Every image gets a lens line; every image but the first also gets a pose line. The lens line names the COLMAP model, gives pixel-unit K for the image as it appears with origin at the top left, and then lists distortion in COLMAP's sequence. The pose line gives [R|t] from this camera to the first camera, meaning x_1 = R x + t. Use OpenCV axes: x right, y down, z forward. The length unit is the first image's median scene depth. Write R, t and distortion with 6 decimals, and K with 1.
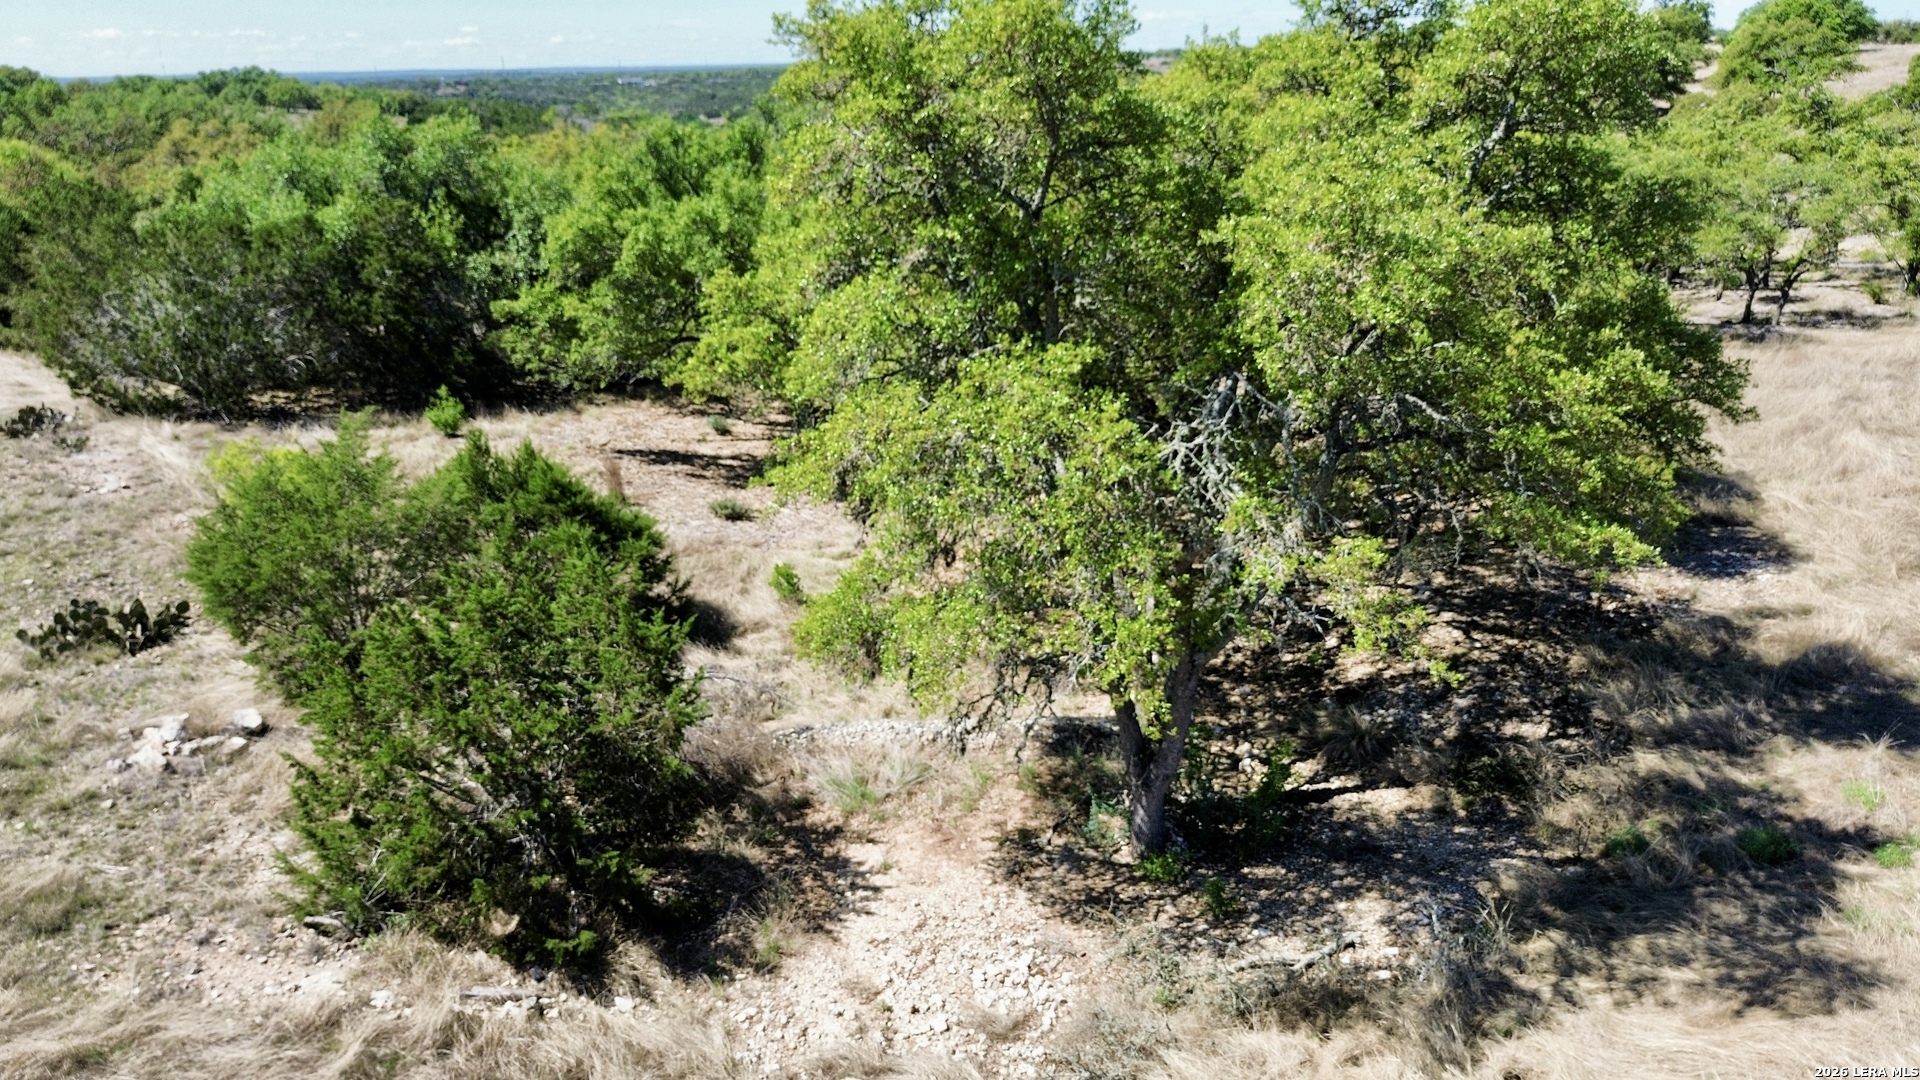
lens RADIAL K [[1364.9, 0, 954.4], [0, 1364.9, 535.3], [0, 0, 1]] dist [0.057153, -0.052411]
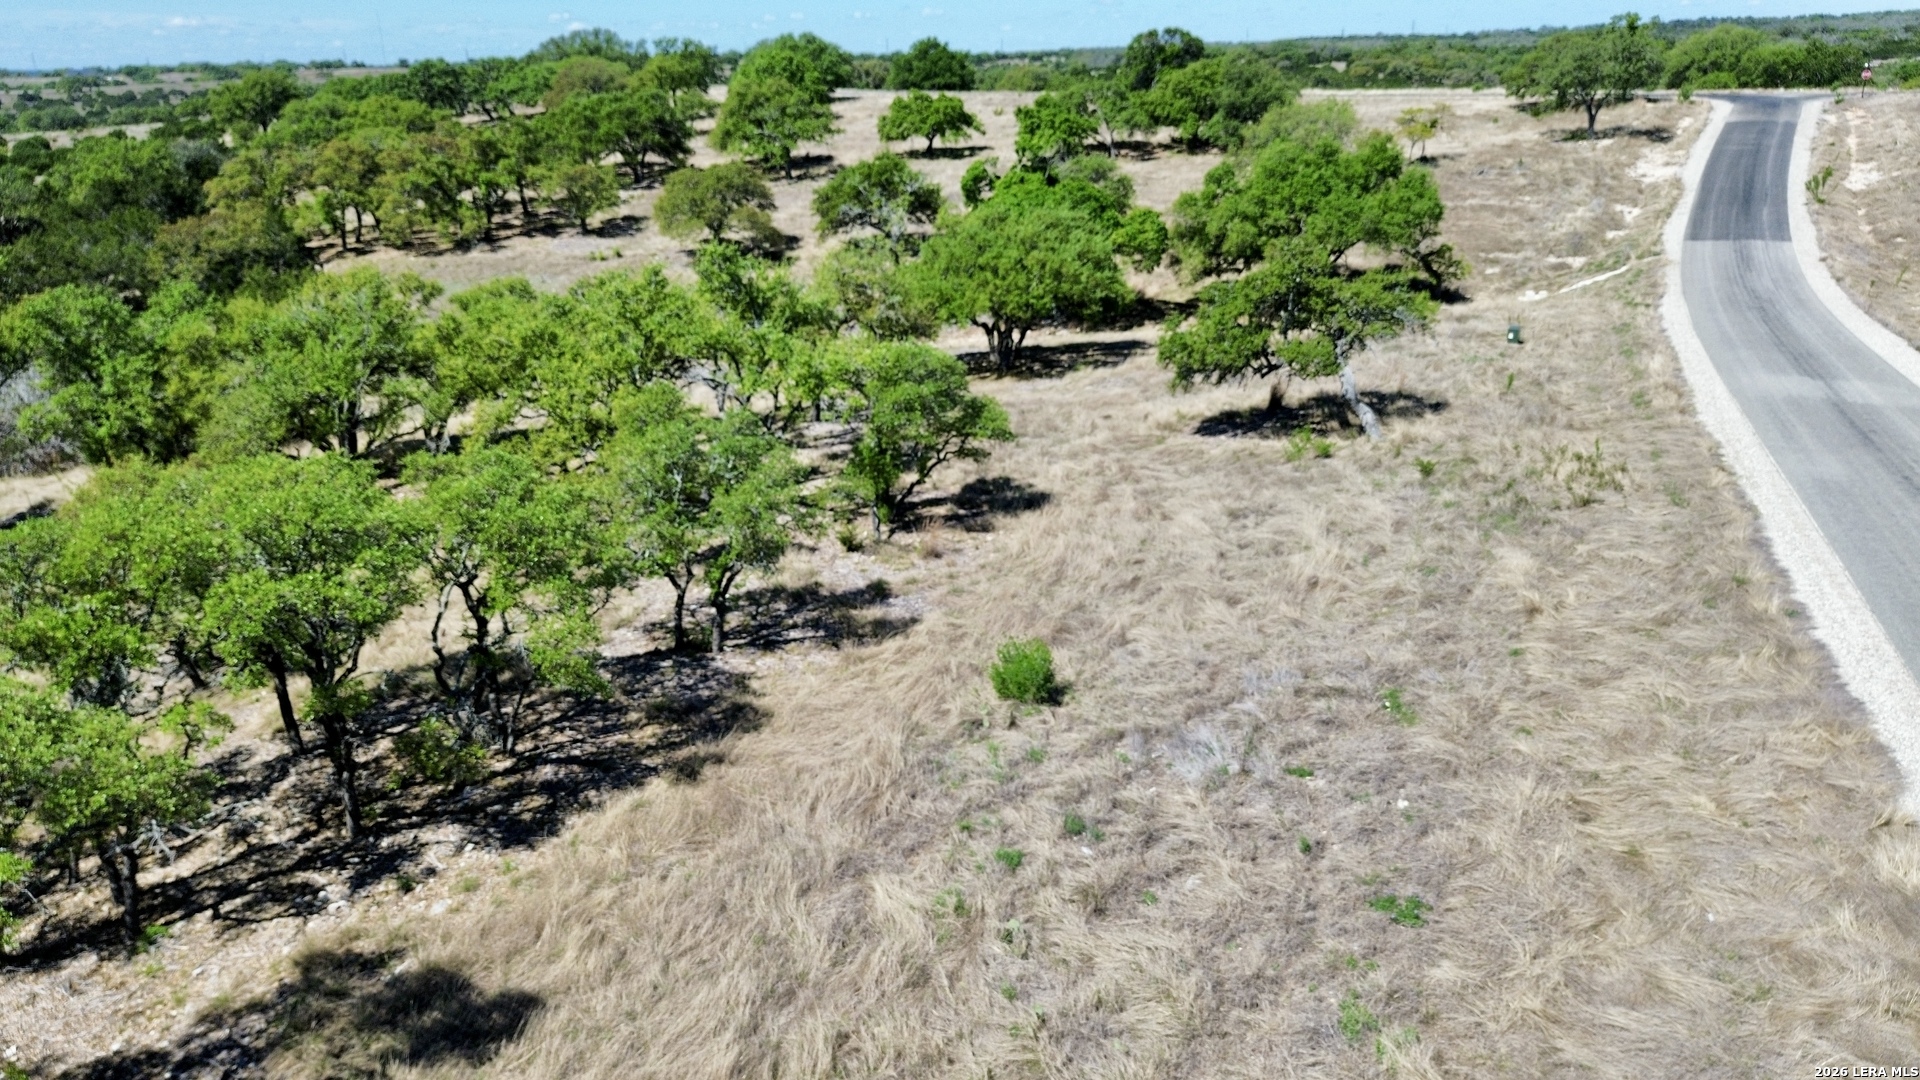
lens RADIAL K [[1364.9, 0, 951.3], [0, 1364.9, 540.1], [0, 0, 1]] dist [0.057153, -0.052411]
pose [[0.817314, -0.185684, 0.545454, 0.111436], [0.188744, 0.980699, 0.051035, -0.073757], [-0.544403, 0.061239, 0.836586, 0.125161]]
